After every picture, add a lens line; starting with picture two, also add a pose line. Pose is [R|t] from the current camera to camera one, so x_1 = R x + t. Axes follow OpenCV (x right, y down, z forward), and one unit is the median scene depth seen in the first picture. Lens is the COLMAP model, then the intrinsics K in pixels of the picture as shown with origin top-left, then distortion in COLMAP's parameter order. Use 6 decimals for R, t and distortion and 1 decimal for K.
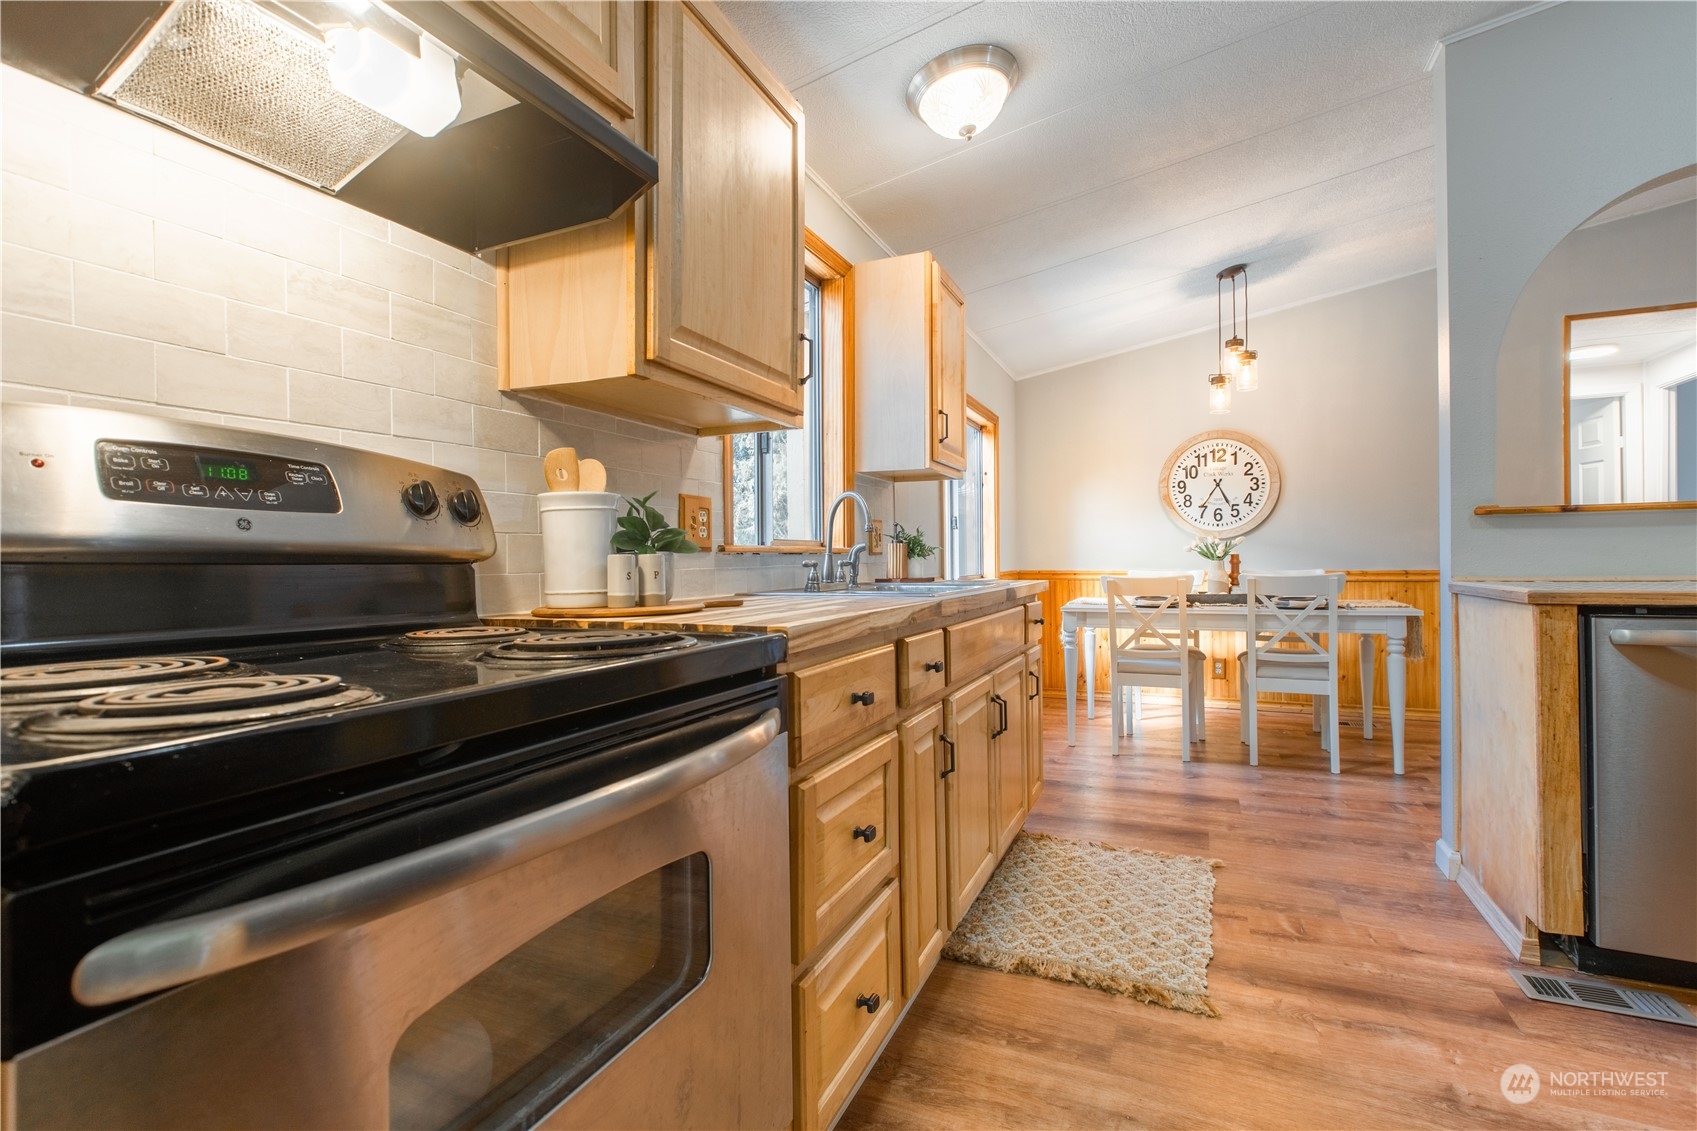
lens RADIAL K [[765.7, 0, 848.5], [0, 765.7, 565.5], [0, 0, 1]] dist [-0.000702, -0.001297]
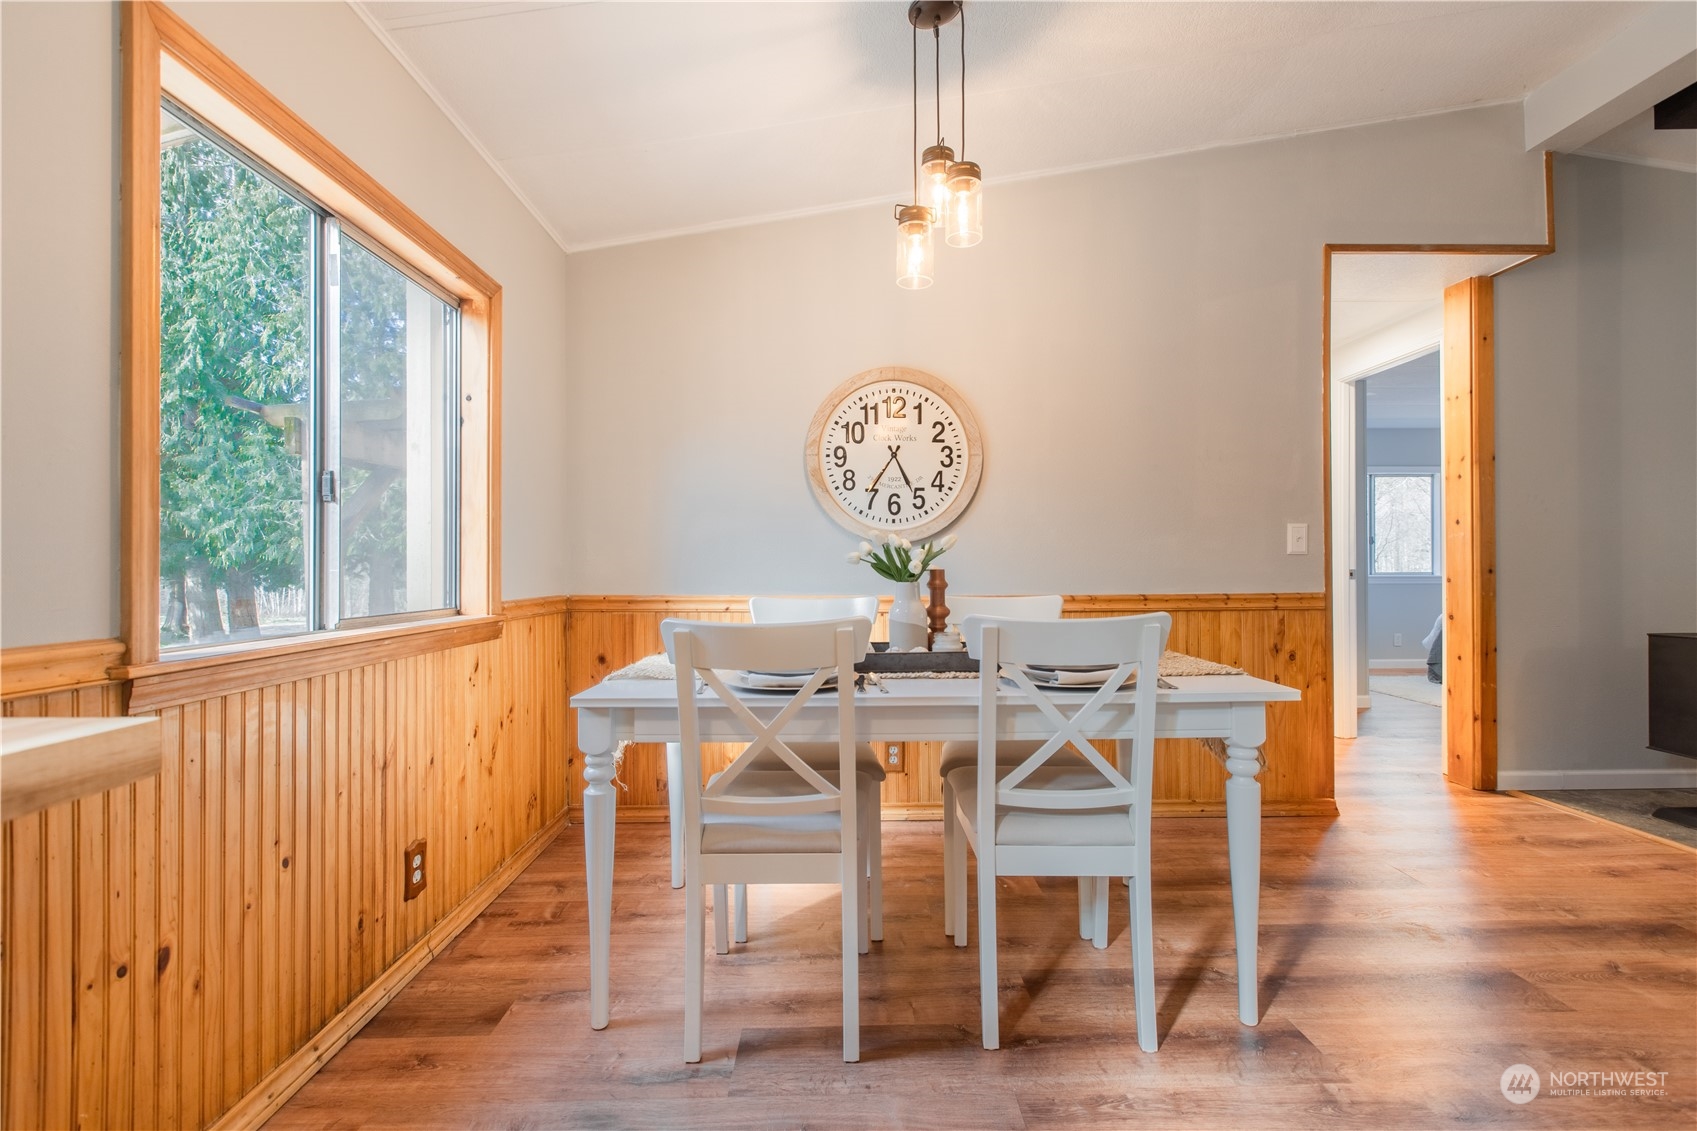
lens RADIAL K [[761.1, 0, 849.5], [0, 761.1, 560.2], [0, 0, 1]] dist [0.002645, -0.000403]
pose [[0.909192, 0.012377, 0.416192, 0.257706], [-0.003756, 0.999761, -0.021527, -0.010570], [-0.416359, 0.018009, 0.909022, 0.603787]]
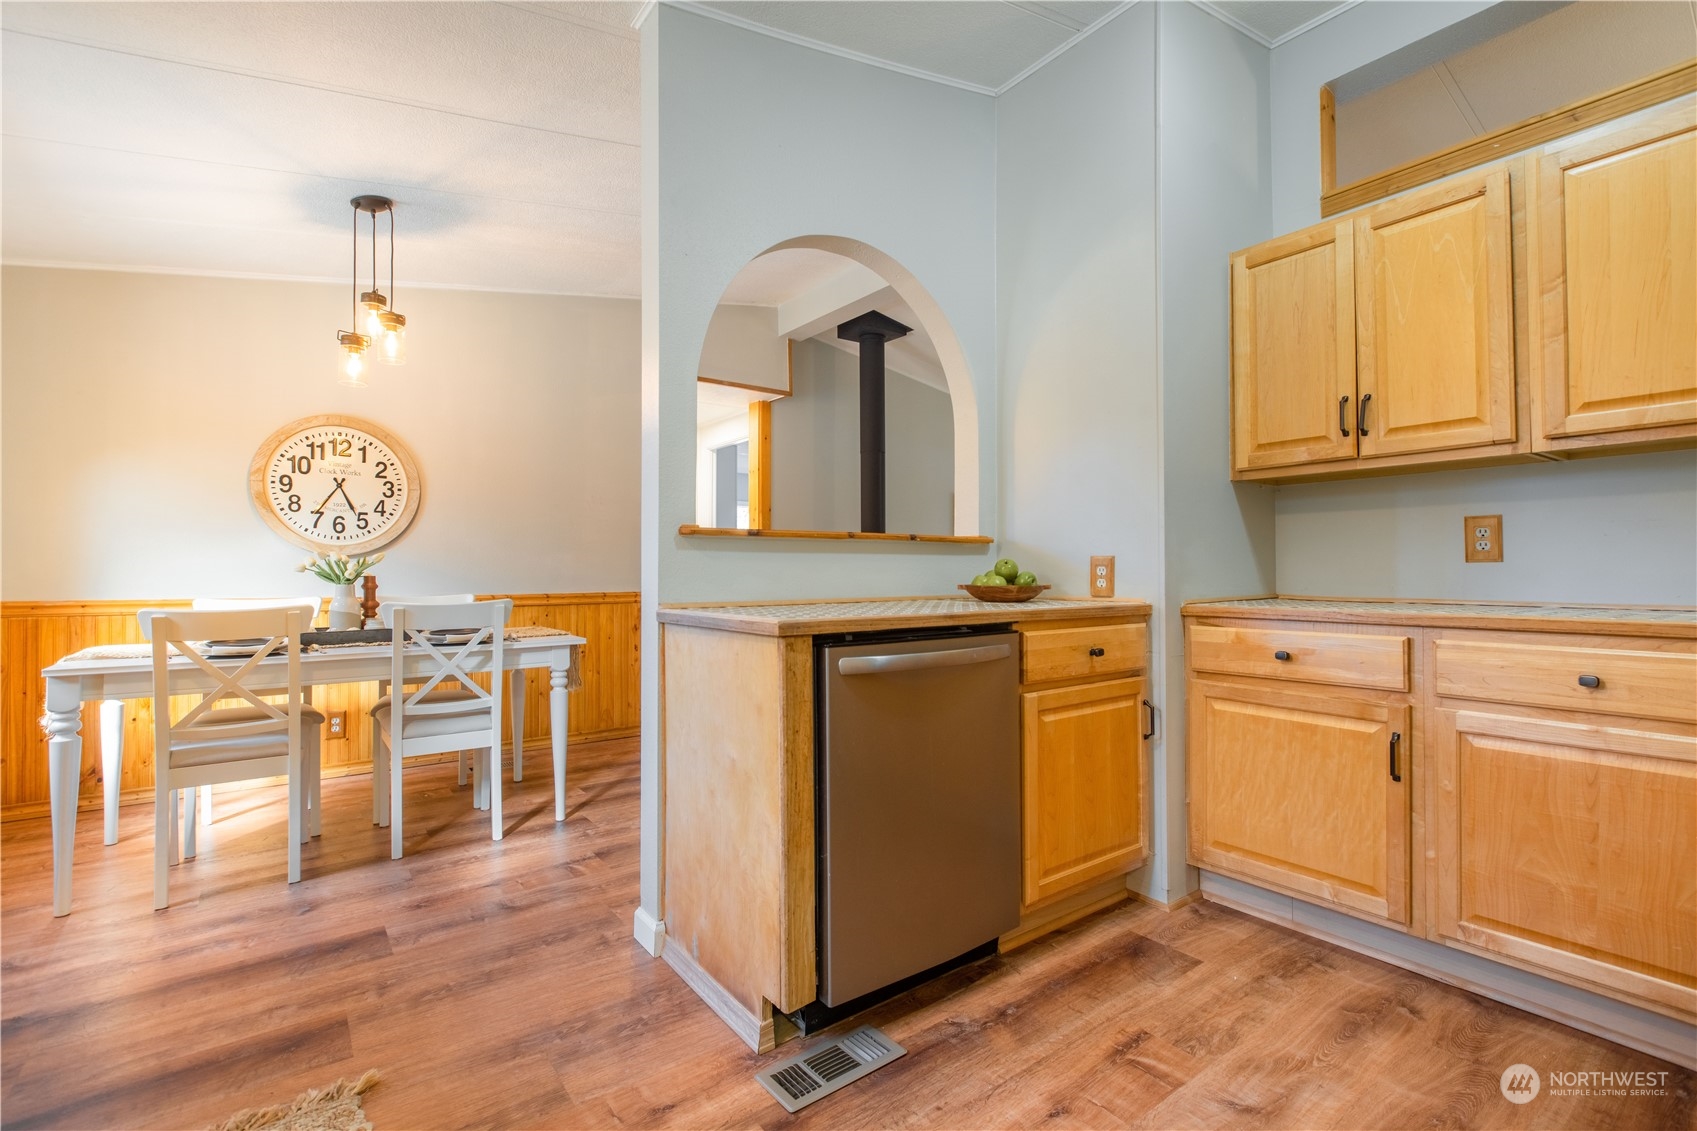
lens RADIAL K [[761.1, 0, 849.5], [0, 761.1, 560.2], [0, 0, 1]] dist [0.002645, -0.000403]
pose [[0.483640, 0.026787, 0.874857, 0.080639], [0.004872, 0.999434, -0.033295, -0.003146], [-0.875253, 0.020365, 0.483236, 0.236812]]
